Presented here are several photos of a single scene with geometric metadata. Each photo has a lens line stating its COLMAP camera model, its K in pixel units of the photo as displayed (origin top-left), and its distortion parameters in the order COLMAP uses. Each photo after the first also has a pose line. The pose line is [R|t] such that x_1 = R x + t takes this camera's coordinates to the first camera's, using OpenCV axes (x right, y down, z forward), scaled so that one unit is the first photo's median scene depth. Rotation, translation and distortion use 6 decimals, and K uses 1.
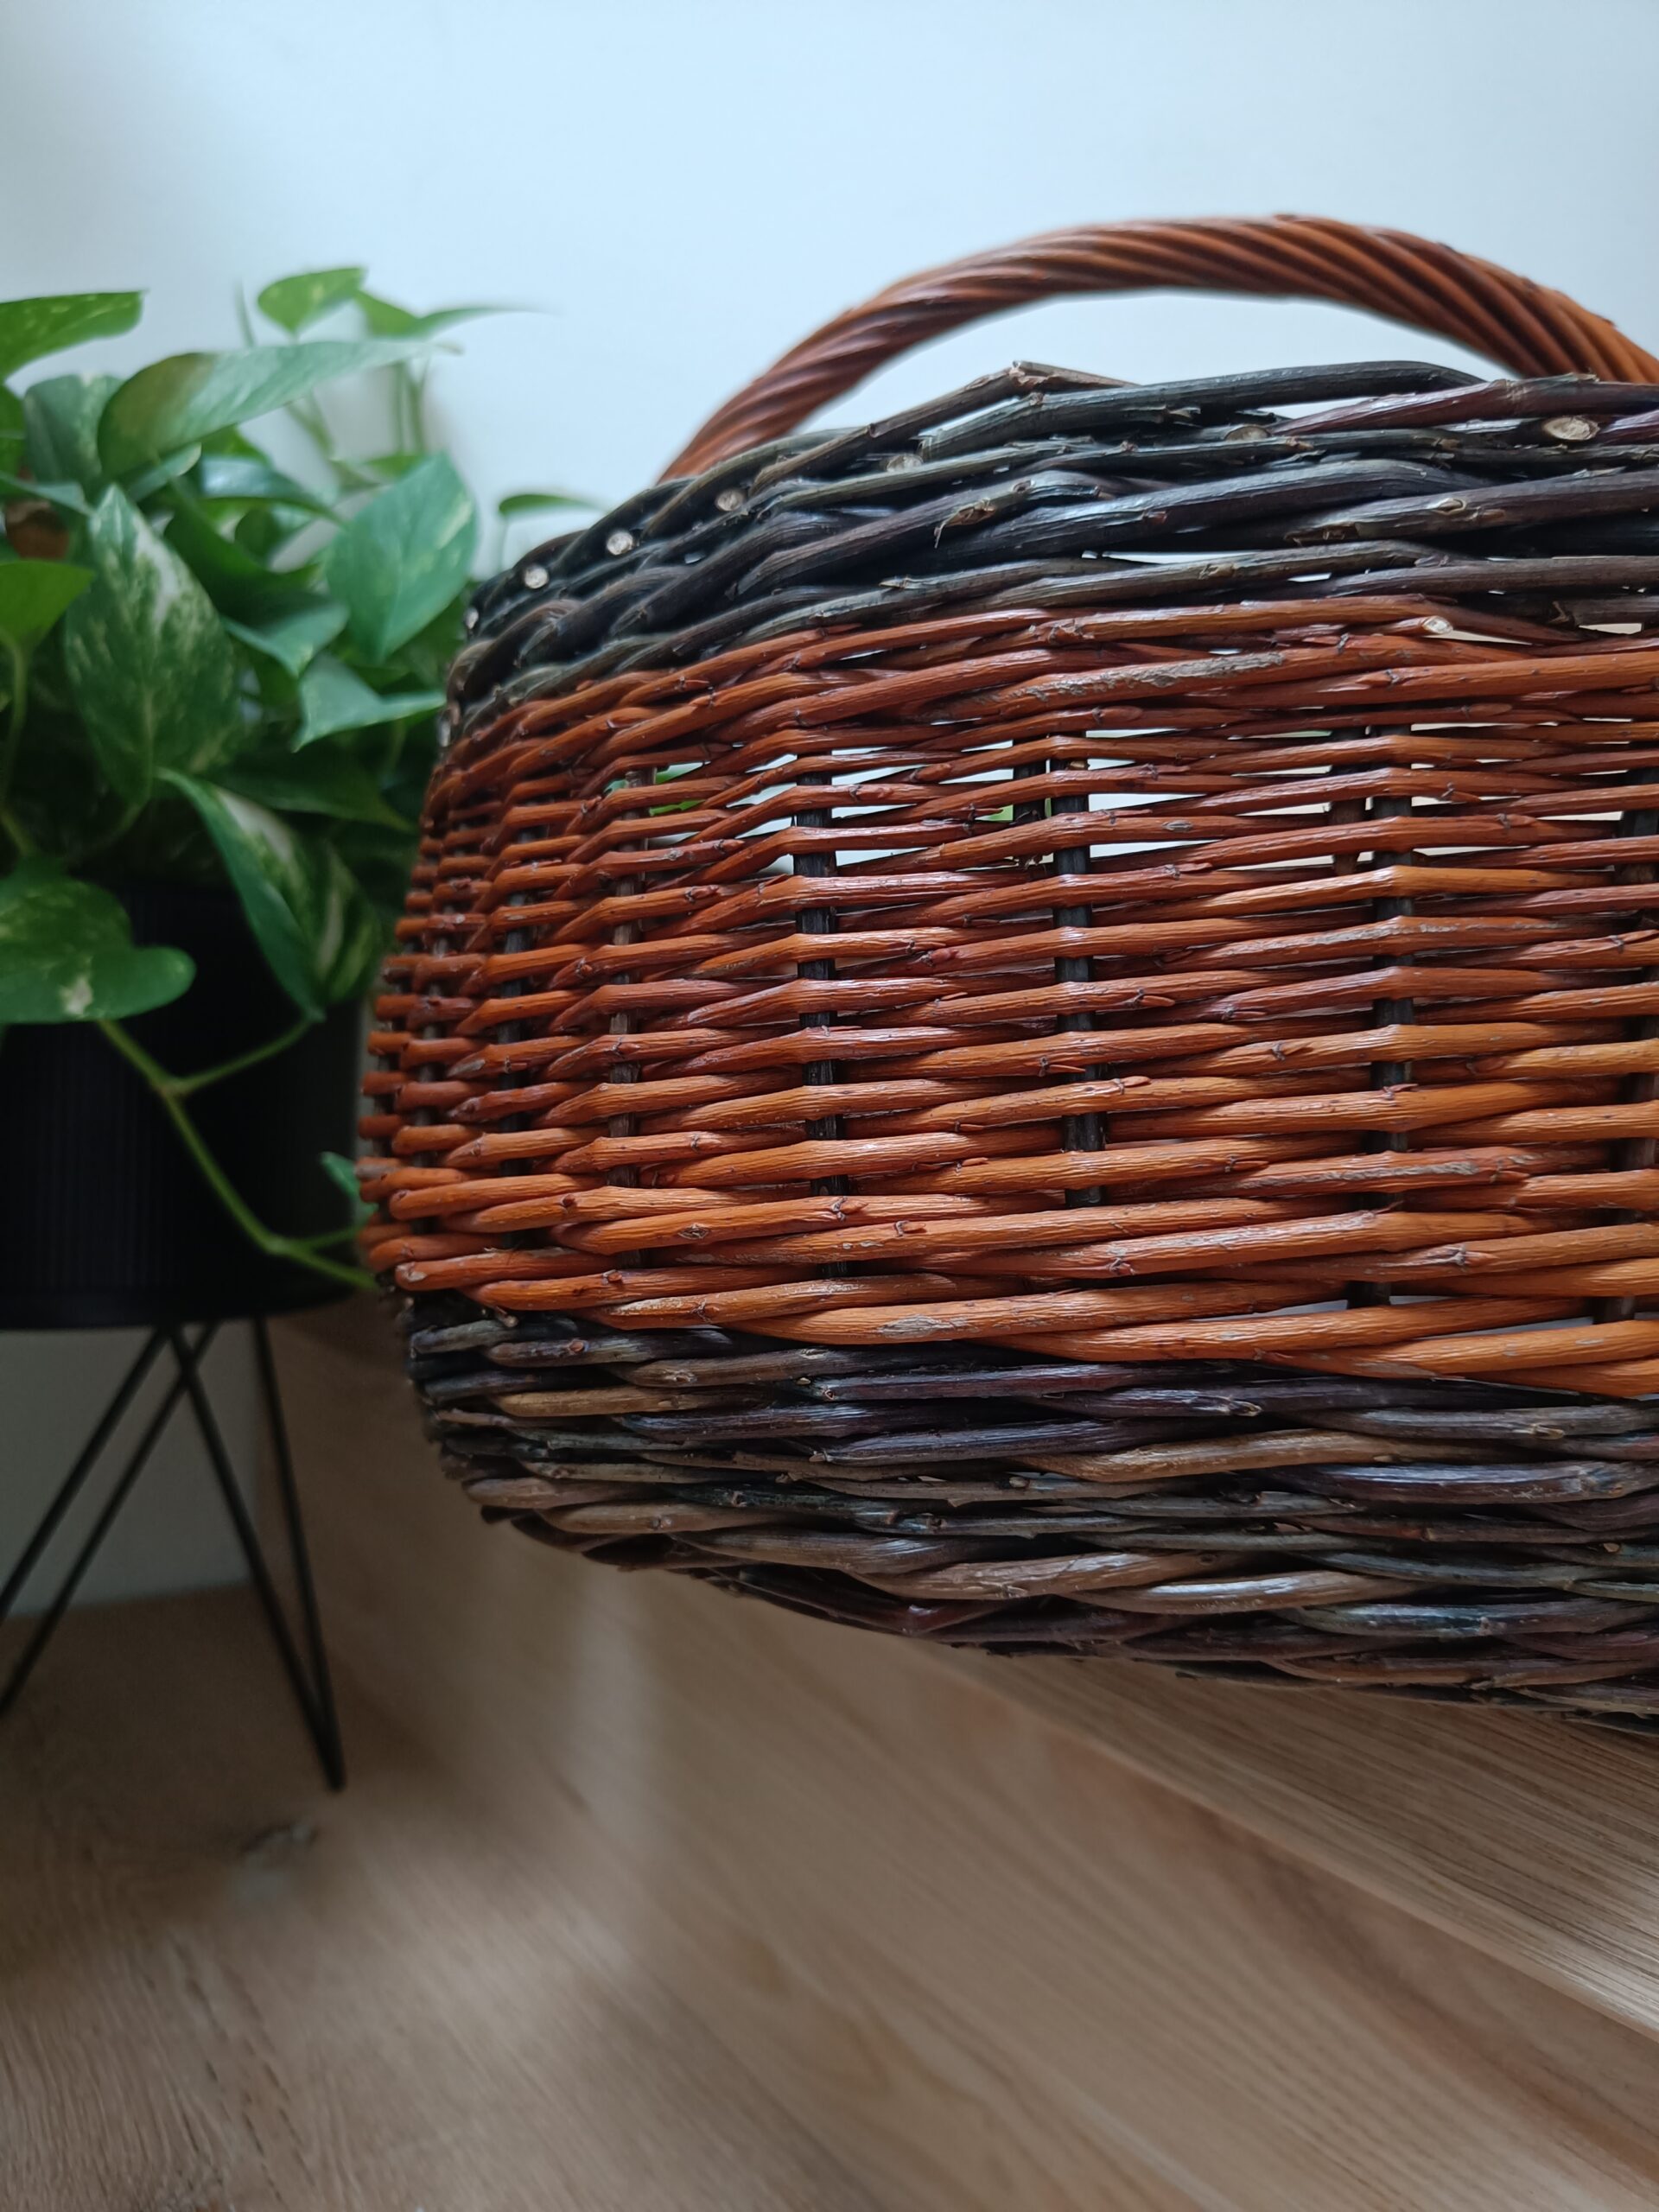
lens RADIAL K [[1554.2, 0, 818.7], [0, 1554.2, 1101.1], [0, 0, 1]] dist [-0.043526, 0.008208]
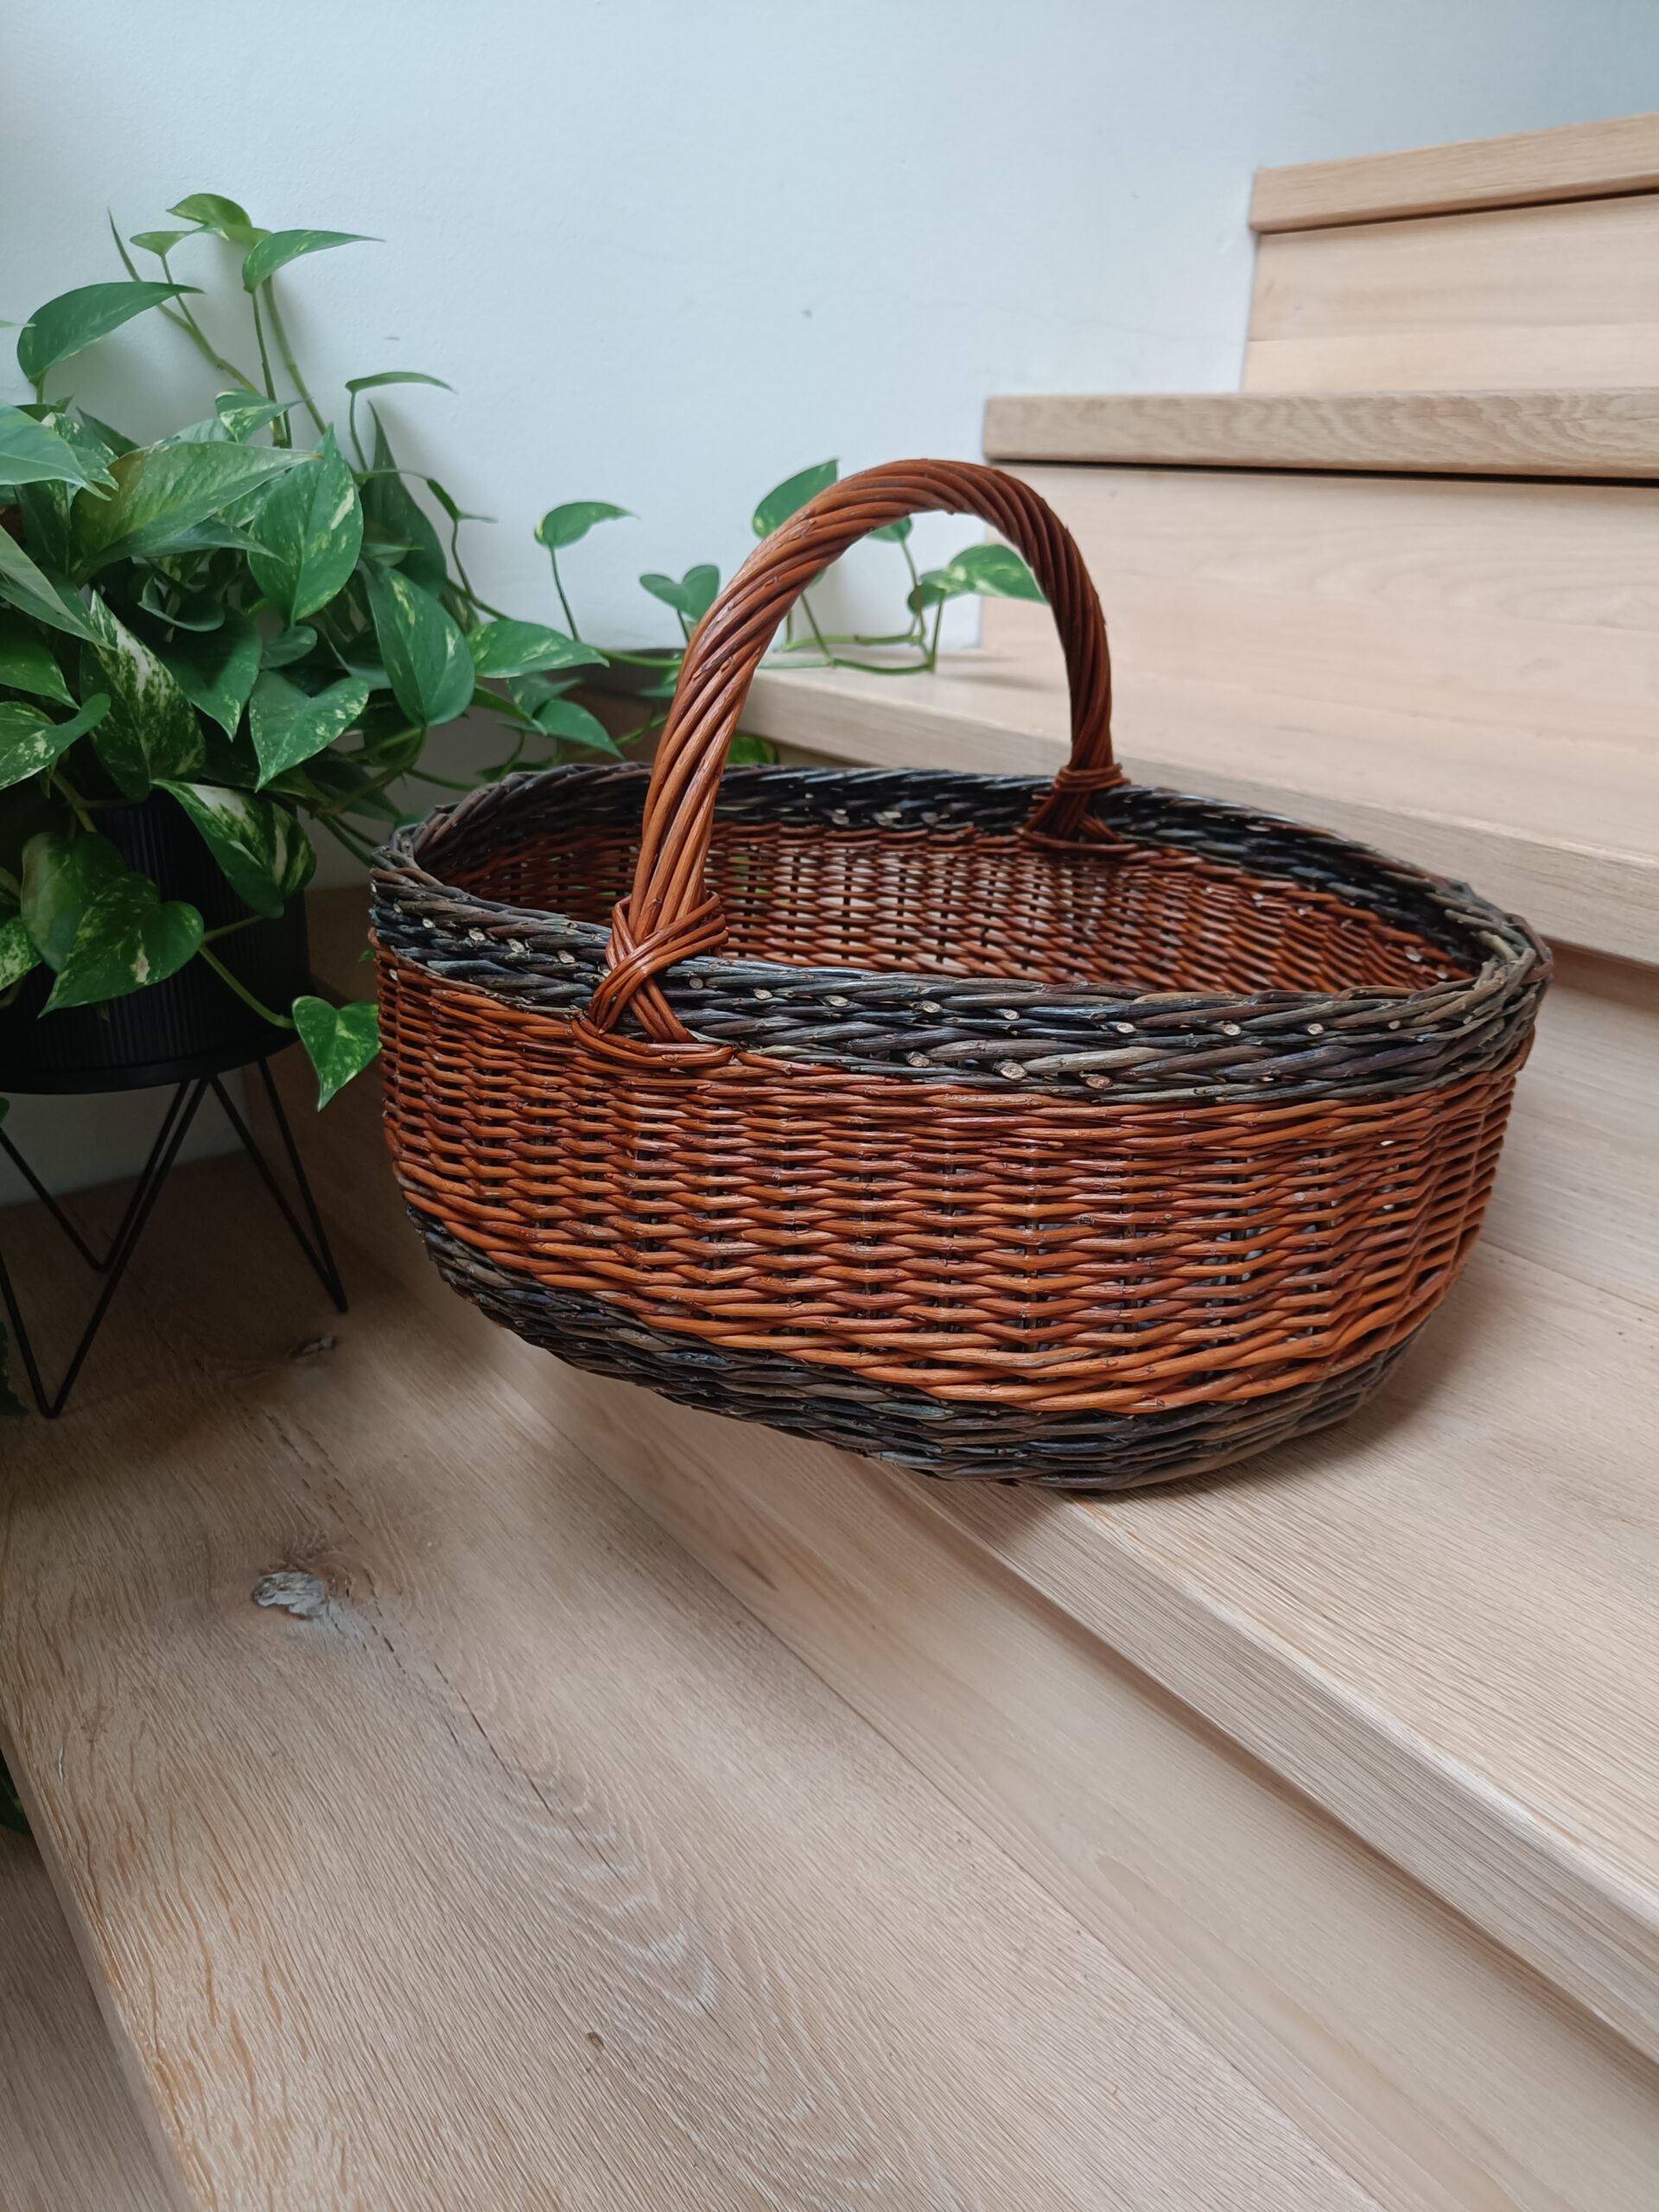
lens RADIAL K [[1554.2, 0, 818.7], [0, 1554.2, 1101.1], [0, 0, 1]] dist [-0.043526, 0.008208]
pose [[0.998028, -0.039620, 0.048680, 0.152038], [0.018277, 0.925427, 0.378484, -0.499313], [-0.060045, -0.376848, 0.924327, -0.606375]]
